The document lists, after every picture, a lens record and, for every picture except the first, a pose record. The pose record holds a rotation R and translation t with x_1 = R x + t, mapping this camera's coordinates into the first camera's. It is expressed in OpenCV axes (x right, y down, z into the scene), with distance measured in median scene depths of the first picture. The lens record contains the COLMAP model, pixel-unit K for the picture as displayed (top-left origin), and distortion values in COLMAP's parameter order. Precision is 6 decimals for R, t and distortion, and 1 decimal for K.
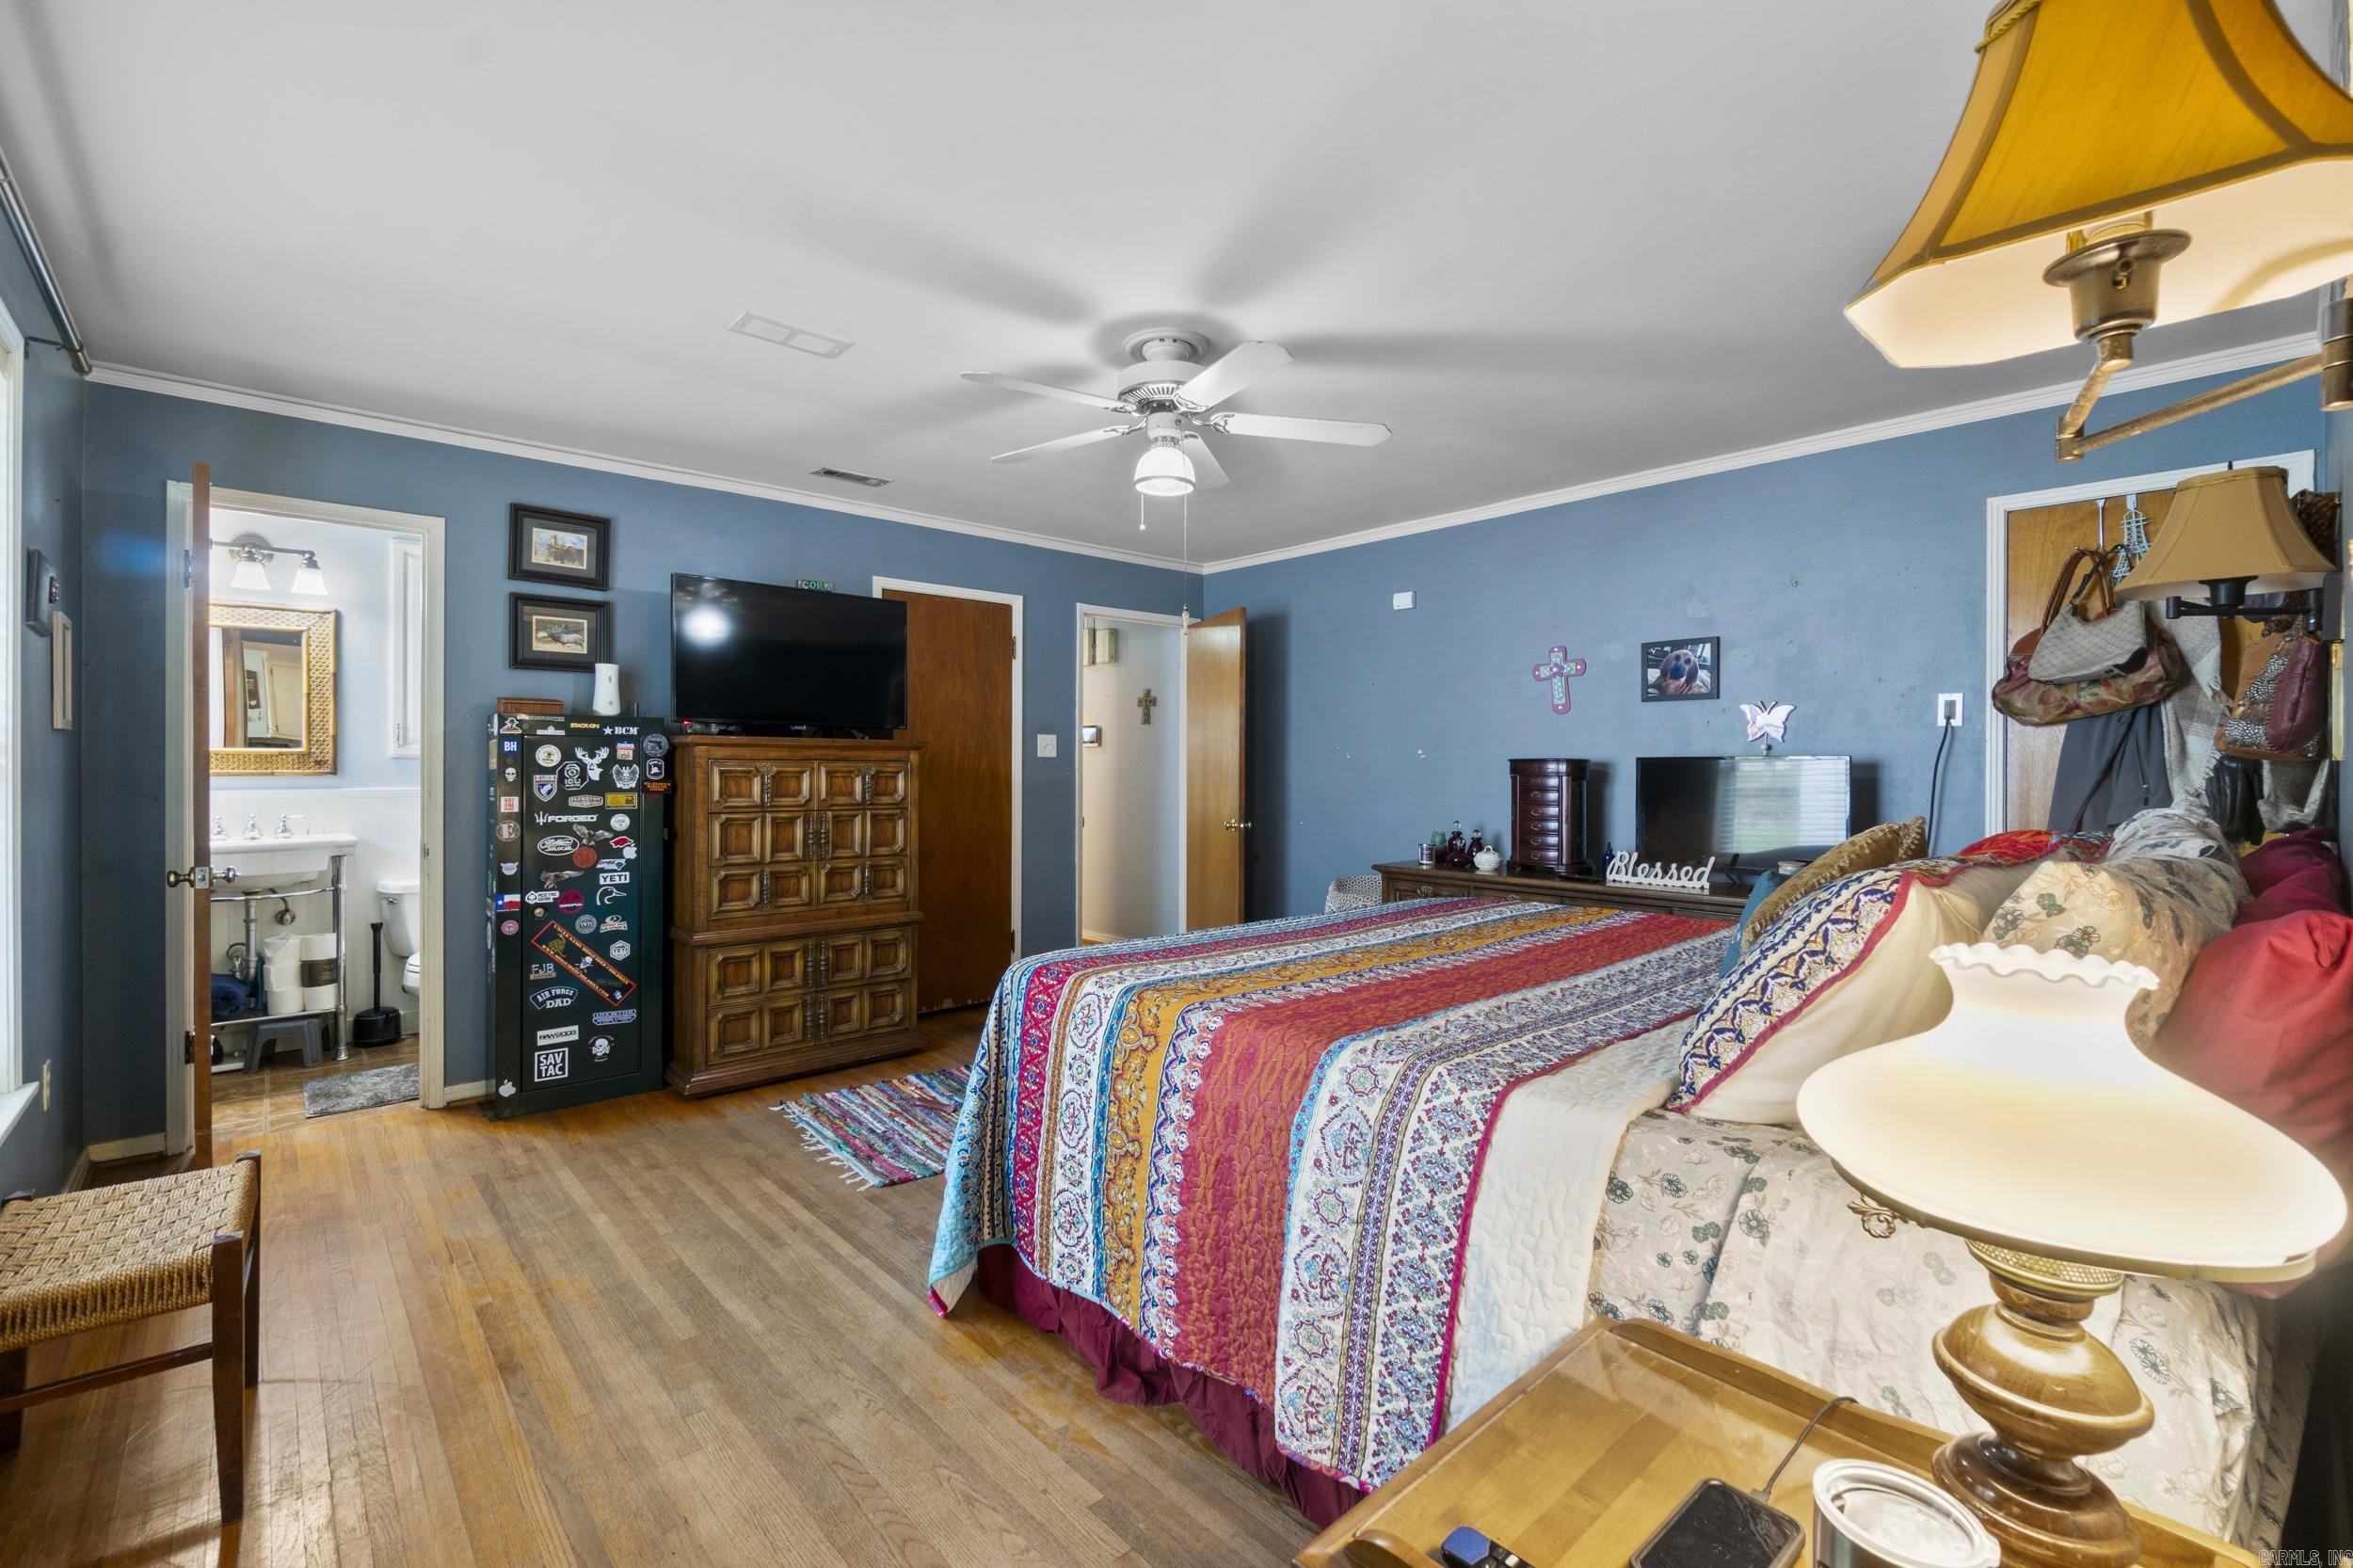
lens RADIAL K [[1045.2, 0, 1184.4], [0, 1045.2, 767.4], [0, 0, 1]] dist [-0.003496, -0.000625]
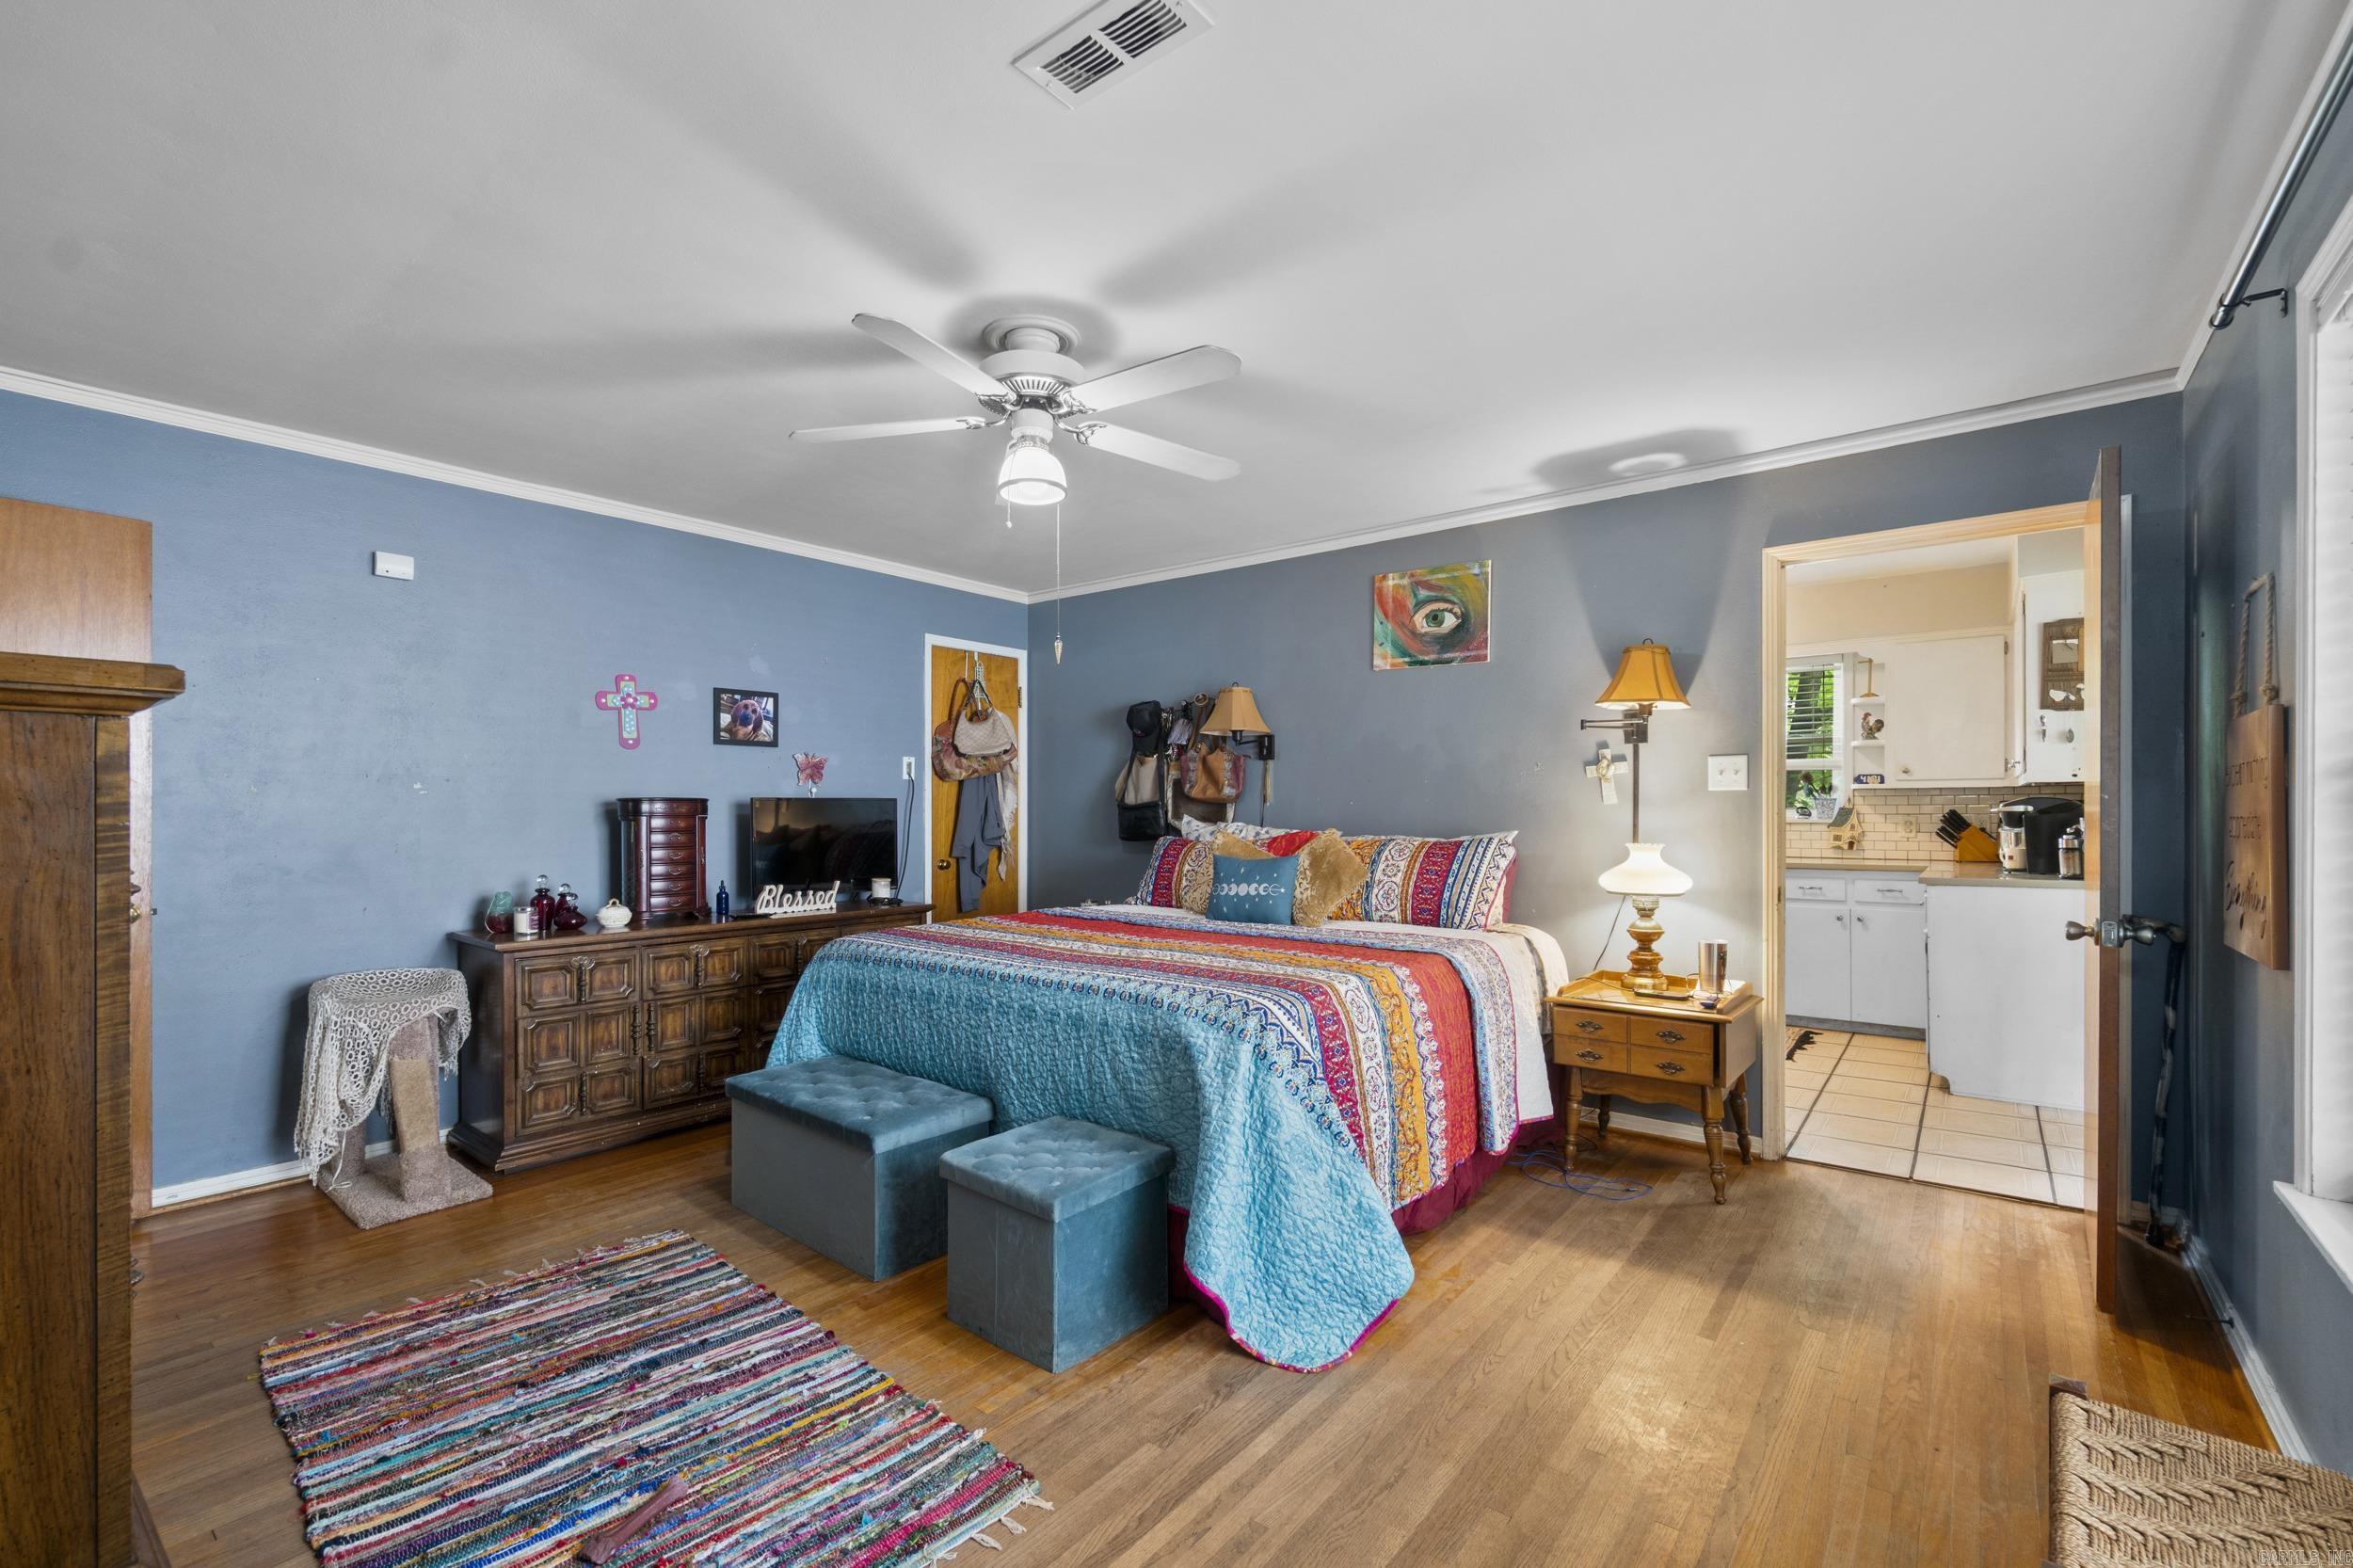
lens RADIAL K [[1045.2, 0, 1131.1], [0, 1045.2, 809.6], [0, 0, 1]] dist [-0.003496, -0.000625]
pose [[-0.156433, -0.001106, 0.987688, -0.698520], [0.002593, 0.999995, 0.001531, 0.002104], [-0.987685, 0.002801, -0.156429, 0.803894]]
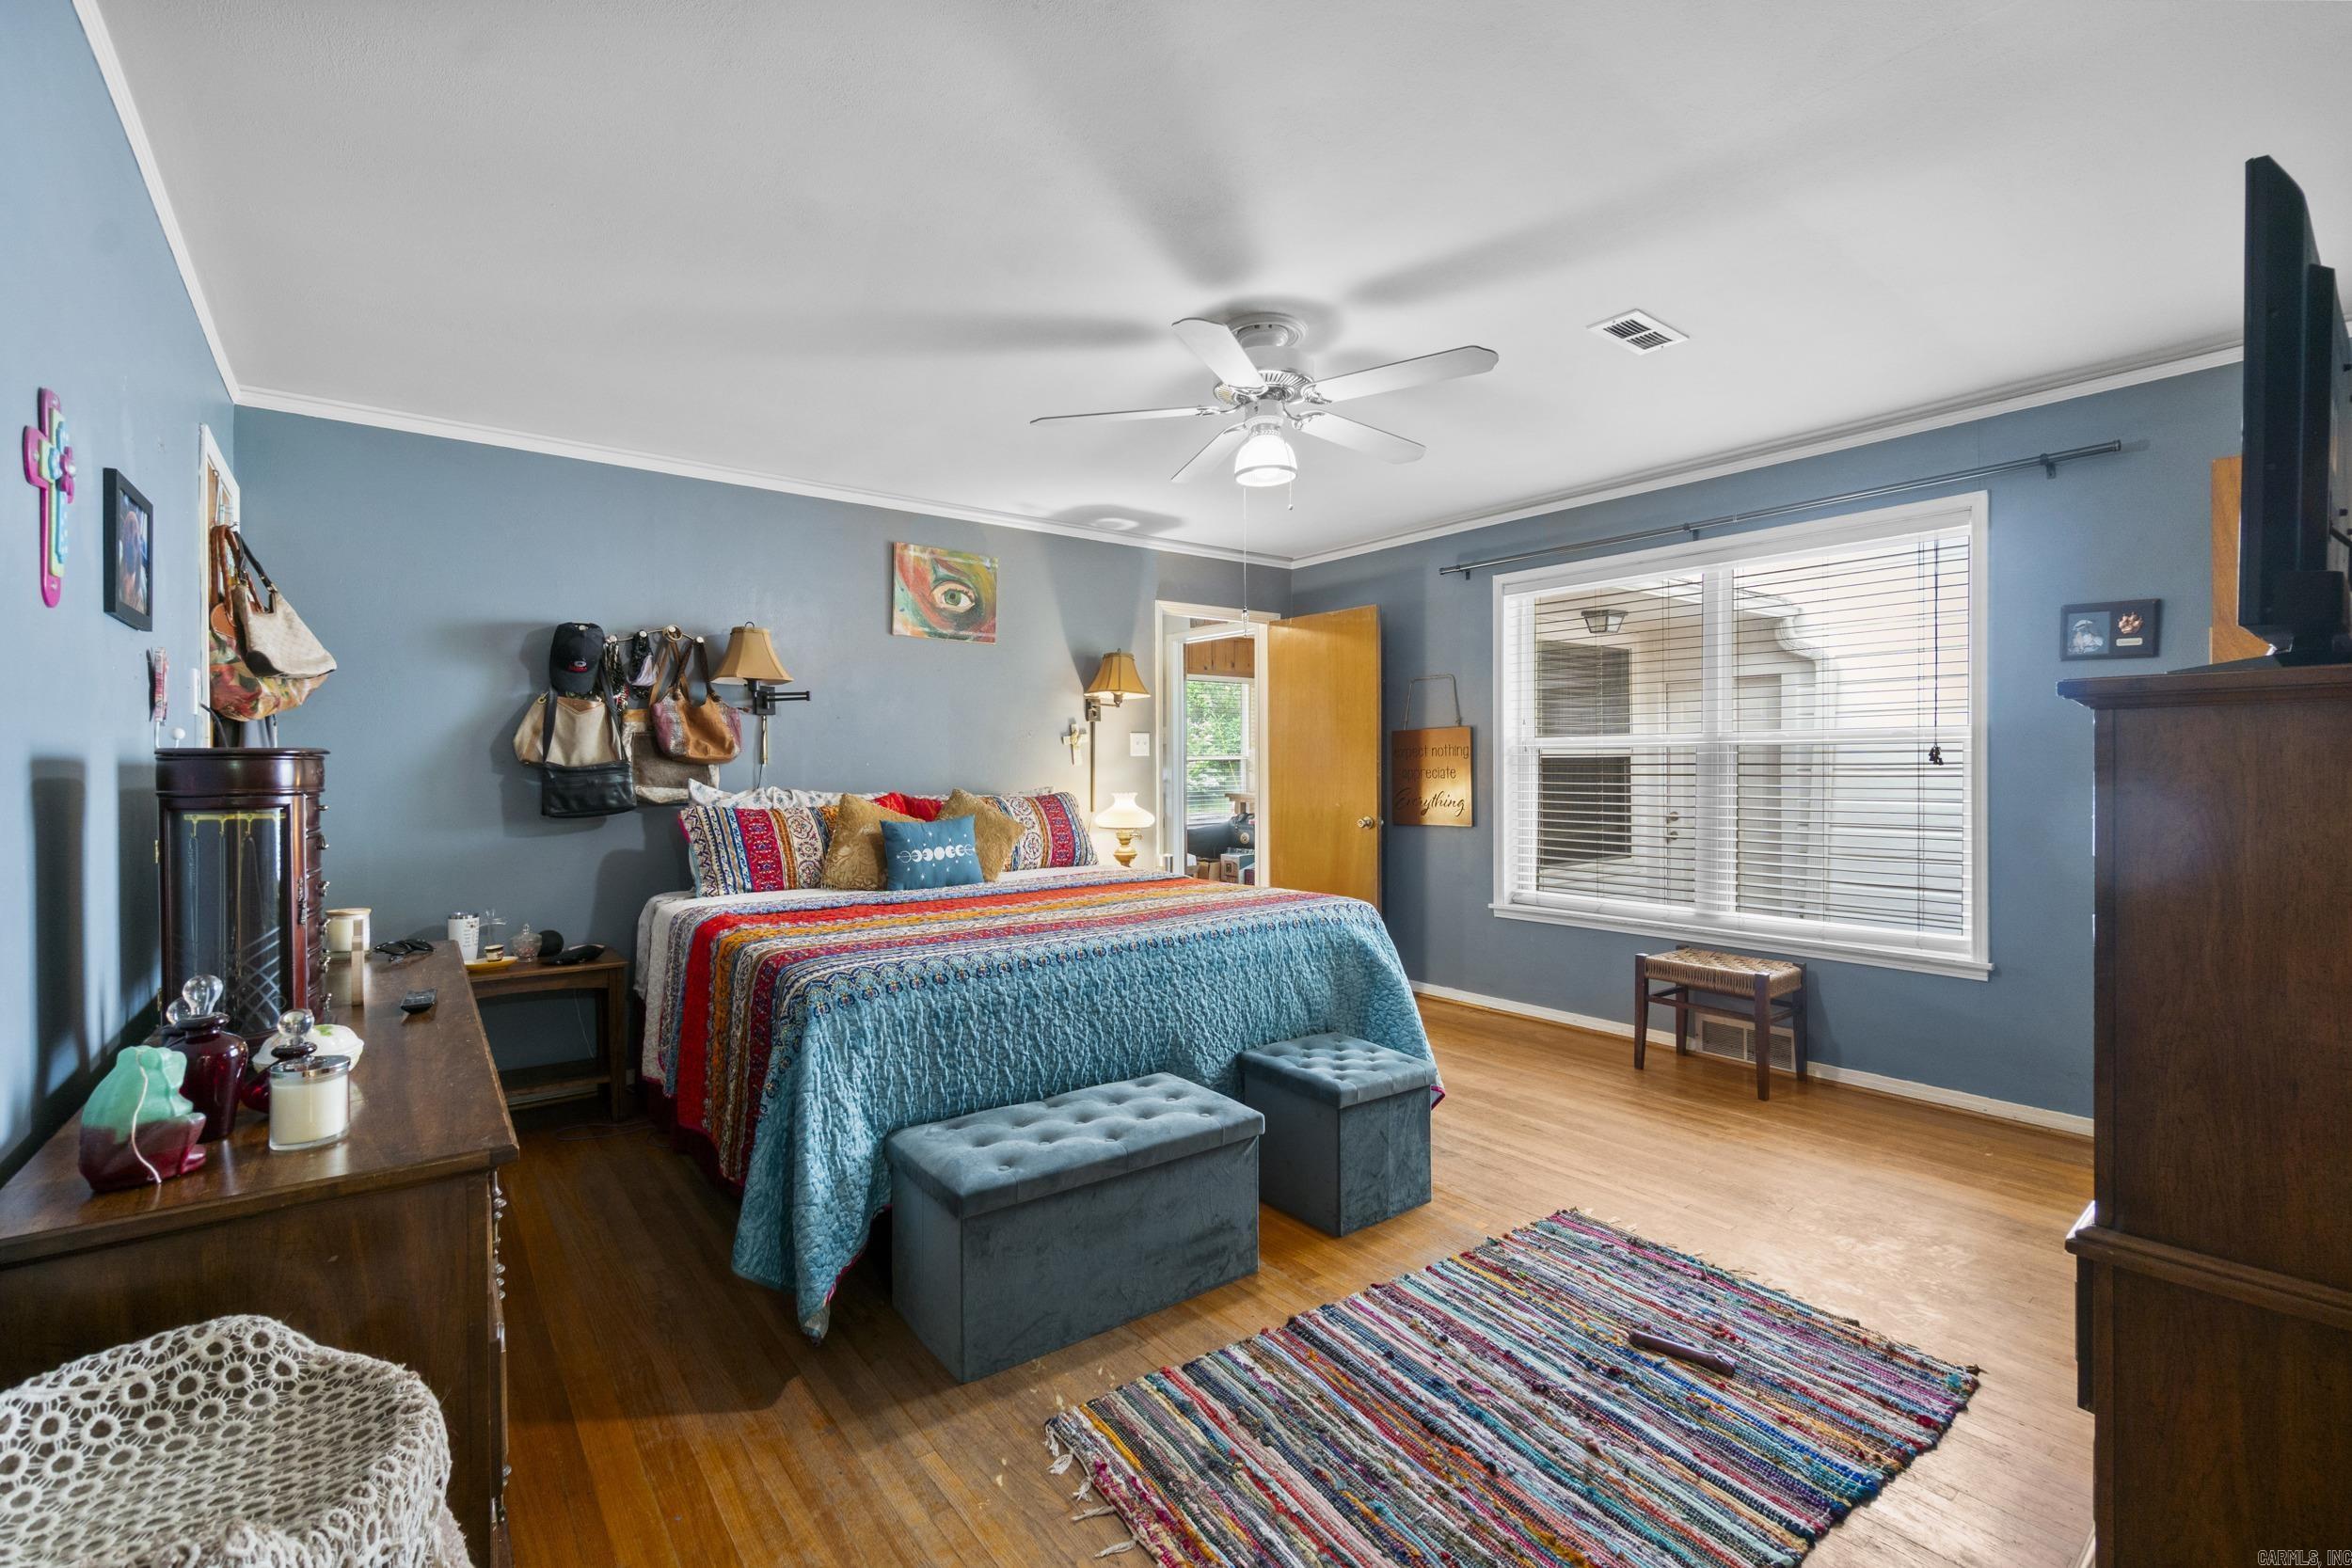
lens RADIAL K [[1044.6, 0, 1159.0], [0, 1044.6, 776.0], [0, 0, 1]] dist [-0.003496, -0.000625]
pose [[-0.999299, 0.006172, 0.036911, 0.036467], [0.006590, 0.999915, 0.011208, -0.000786], [-0.036839, 0.011443, -0.999256, 1.503576]]
